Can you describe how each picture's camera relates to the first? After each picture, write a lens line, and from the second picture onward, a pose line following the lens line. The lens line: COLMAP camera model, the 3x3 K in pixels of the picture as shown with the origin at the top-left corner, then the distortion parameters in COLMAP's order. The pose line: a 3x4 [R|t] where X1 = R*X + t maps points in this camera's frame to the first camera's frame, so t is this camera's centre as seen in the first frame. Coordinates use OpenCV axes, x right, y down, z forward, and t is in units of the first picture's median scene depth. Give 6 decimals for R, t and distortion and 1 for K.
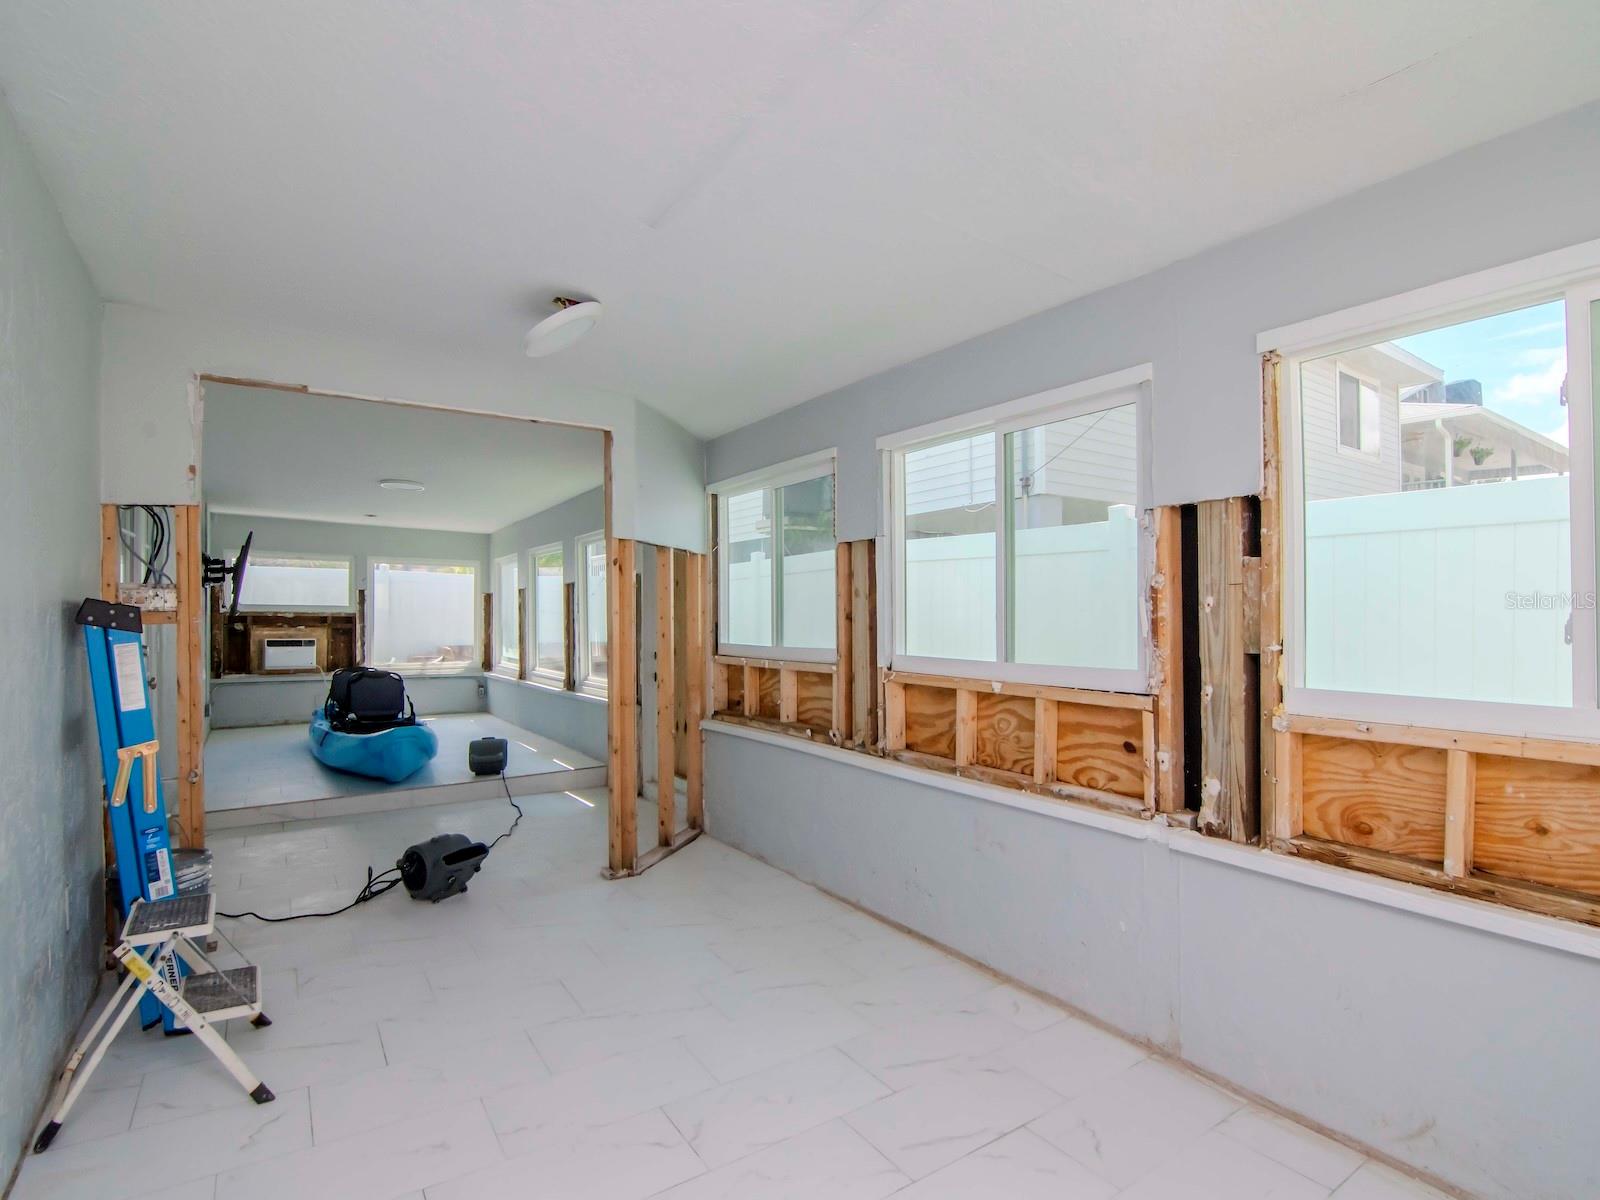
lens RADIAL K [[793.1, 0, 800.0], [0, 793.1, 600.0], [0, 0, 1]] dist [0.002215, 0.000485]
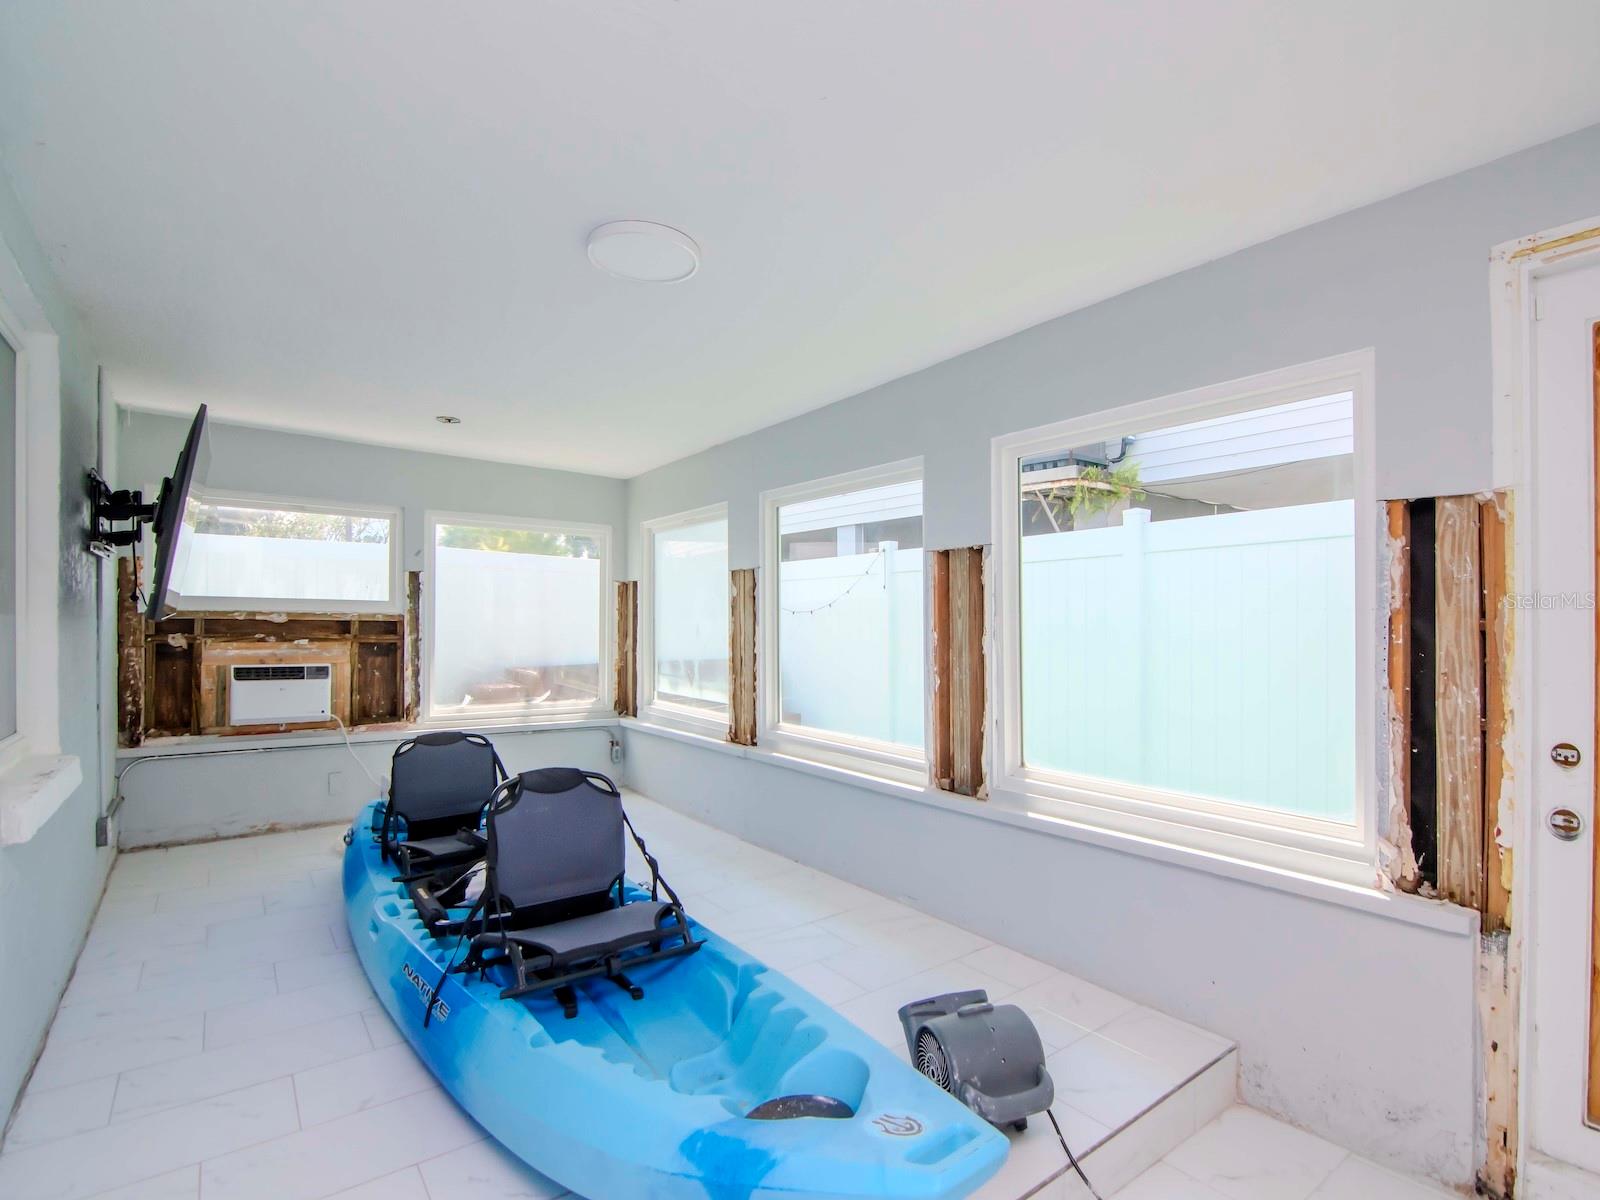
lens RADIAL K [[792.6, 0, 810.5], [0, 792.6, 610.0], [0, 0, 1]] dist [-0.000866, -0.005083]
pose [[0.998998, 0.003892, 0.044594, -0.321142], [-0.004060, 0.999985, 0.003667, 0.010623], [-0.044579, -0.003845, 0.998998, 0.471084]]
